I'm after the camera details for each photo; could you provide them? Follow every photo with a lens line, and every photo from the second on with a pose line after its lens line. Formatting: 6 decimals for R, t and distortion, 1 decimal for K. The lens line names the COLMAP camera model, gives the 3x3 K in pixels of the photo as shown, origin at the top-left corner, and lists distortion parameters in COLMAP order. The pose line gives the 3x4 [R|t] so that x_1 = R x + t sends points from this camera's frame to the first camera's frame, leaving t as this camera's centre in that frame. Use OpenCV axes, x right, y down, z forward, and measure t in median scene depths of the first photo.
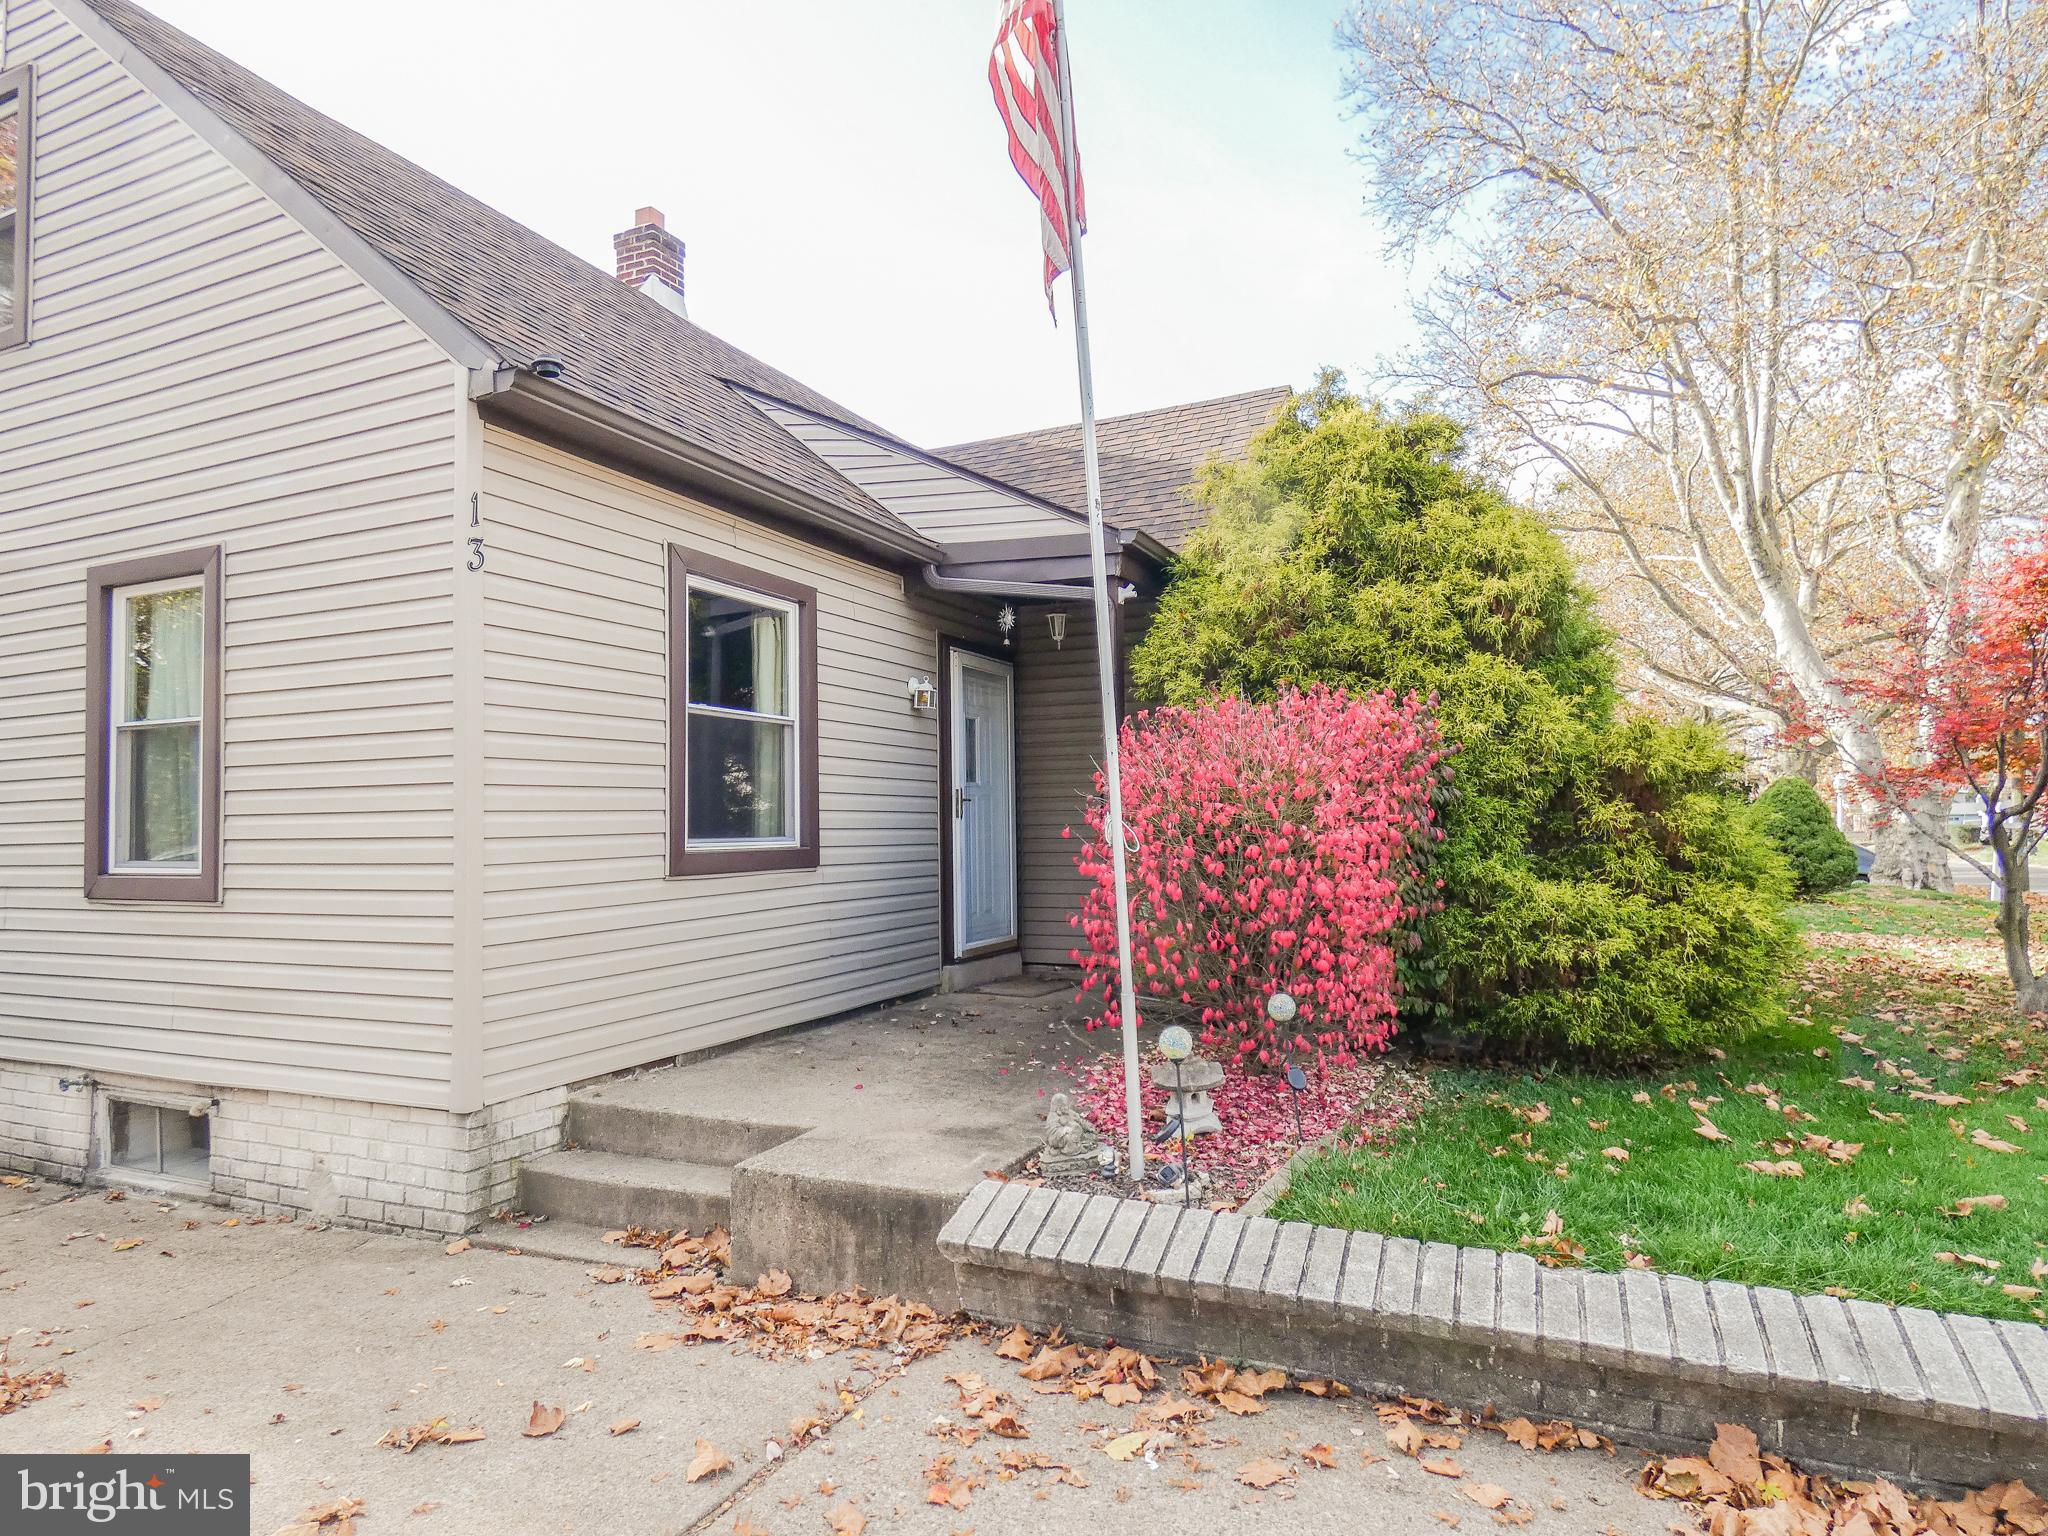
lens RADIAL K [[1209.5, 0, 1023.0], [0, 1209.5, 774.5], [0, 0, 1]] dist [-0.007783, -0.002368]
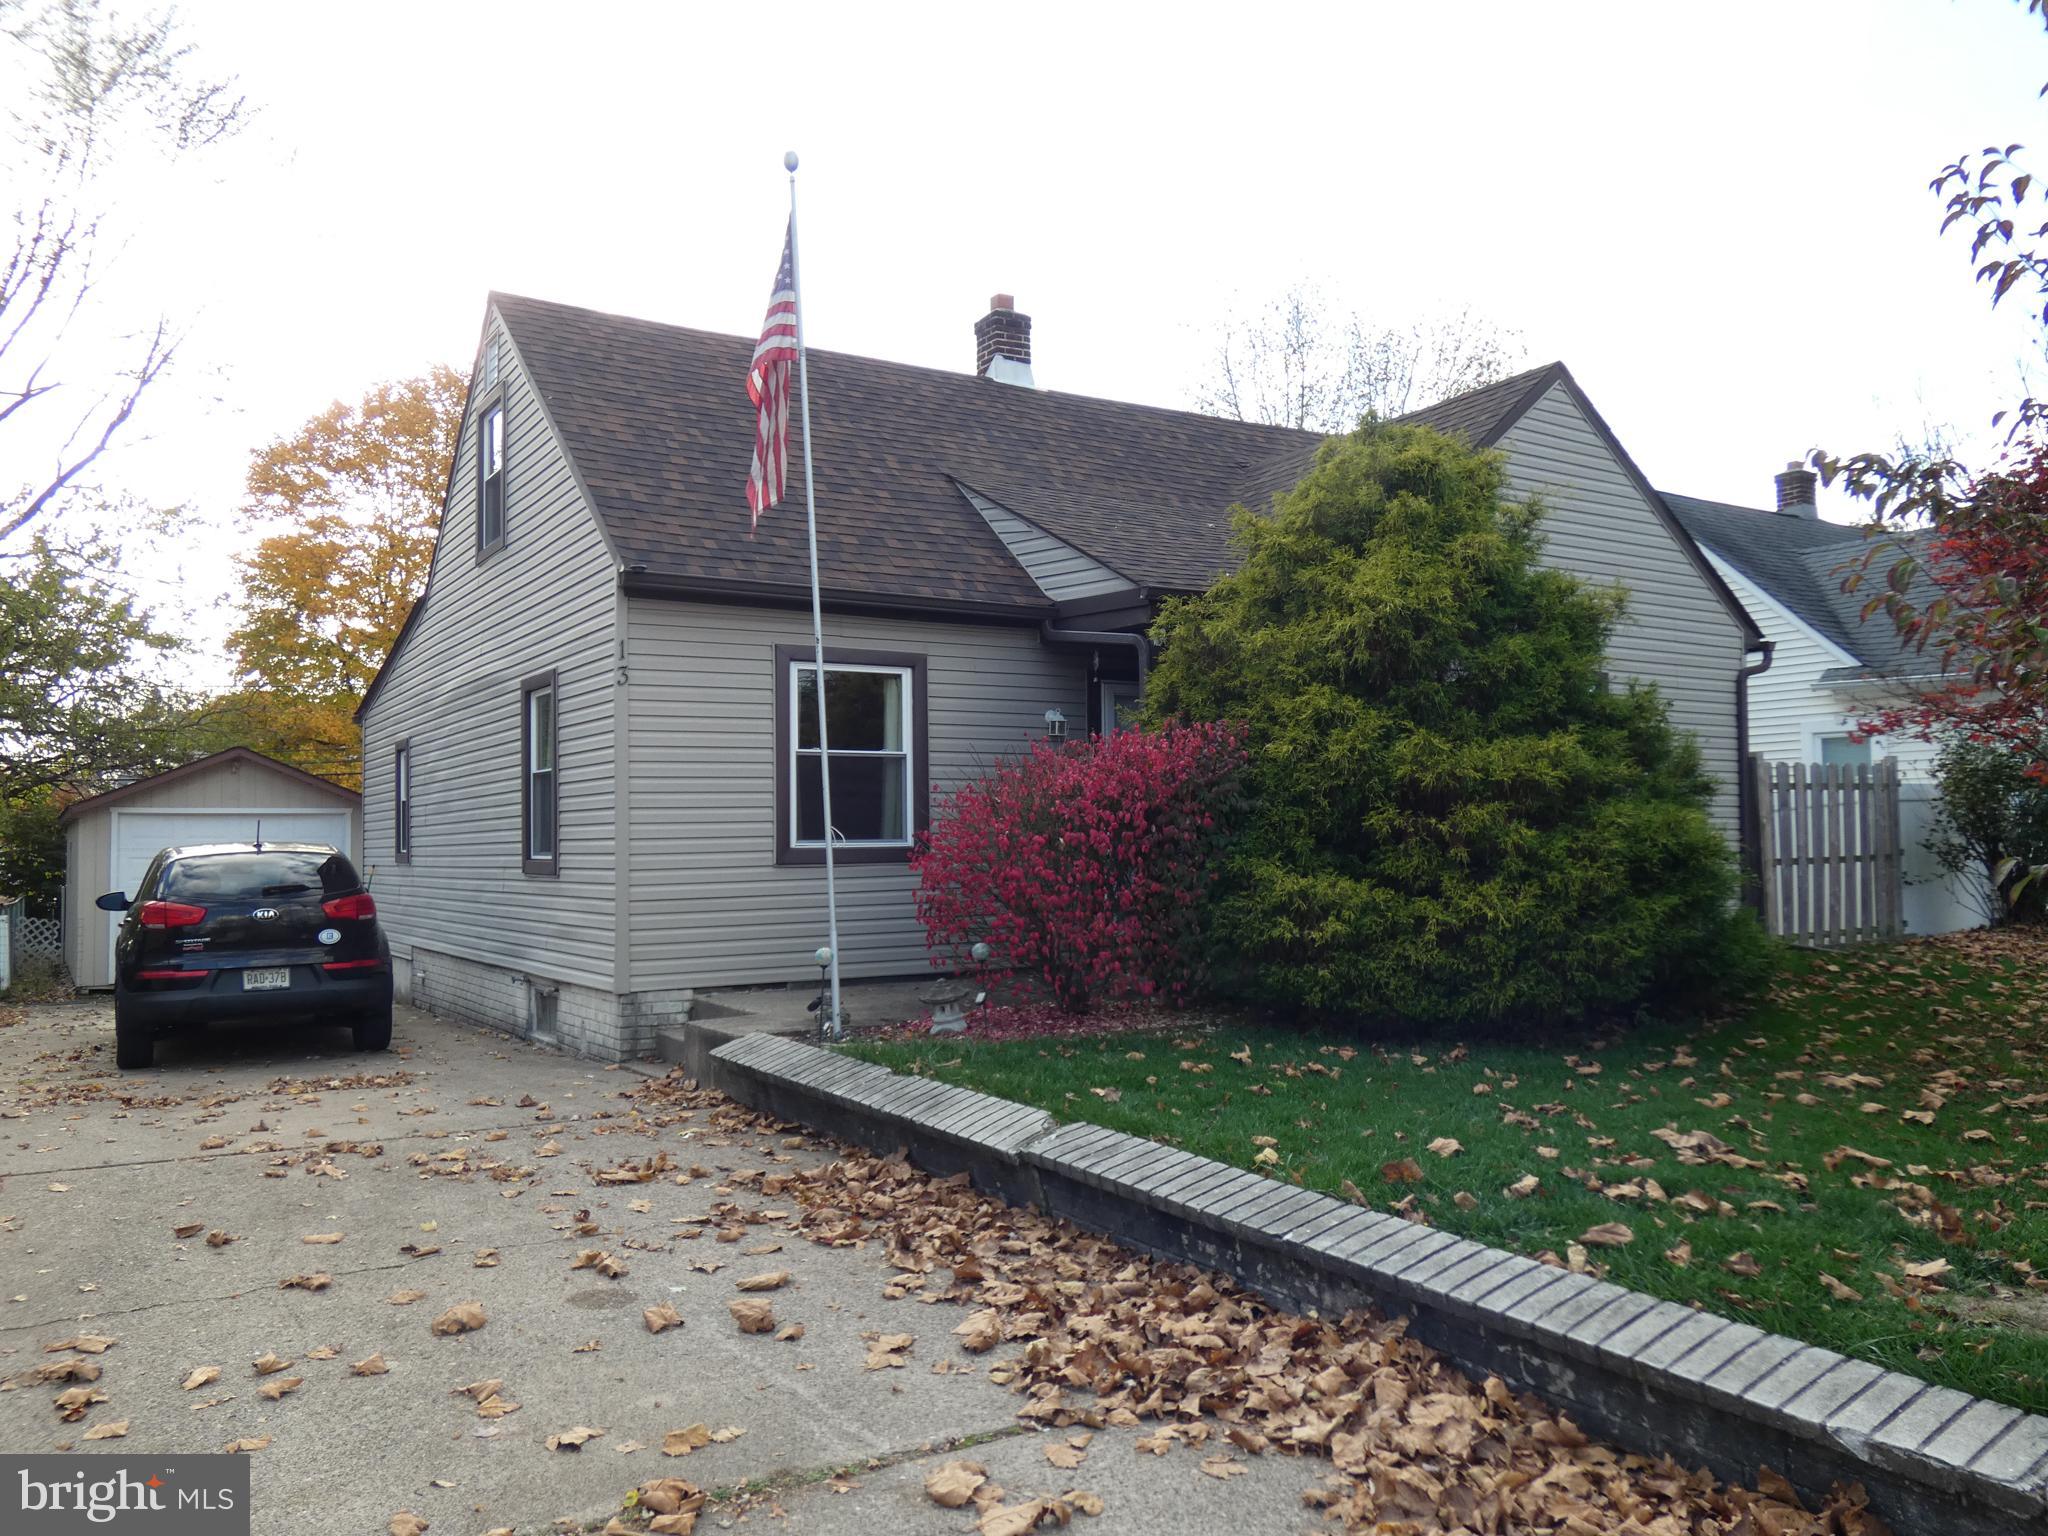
lens RADIAL K [[1506.0, 0, 1025.3], [0, 1506.0, 767.2], [0, 0, 1]] dist [-0.047123, -0.000298]
pose [[0.843868, -0.024512, -0.535990, 0.990896], [0.024813, 0.999670, -0.006651, -0.017448], [0.535977, -0.007687, 0.844198, -0.429315]]
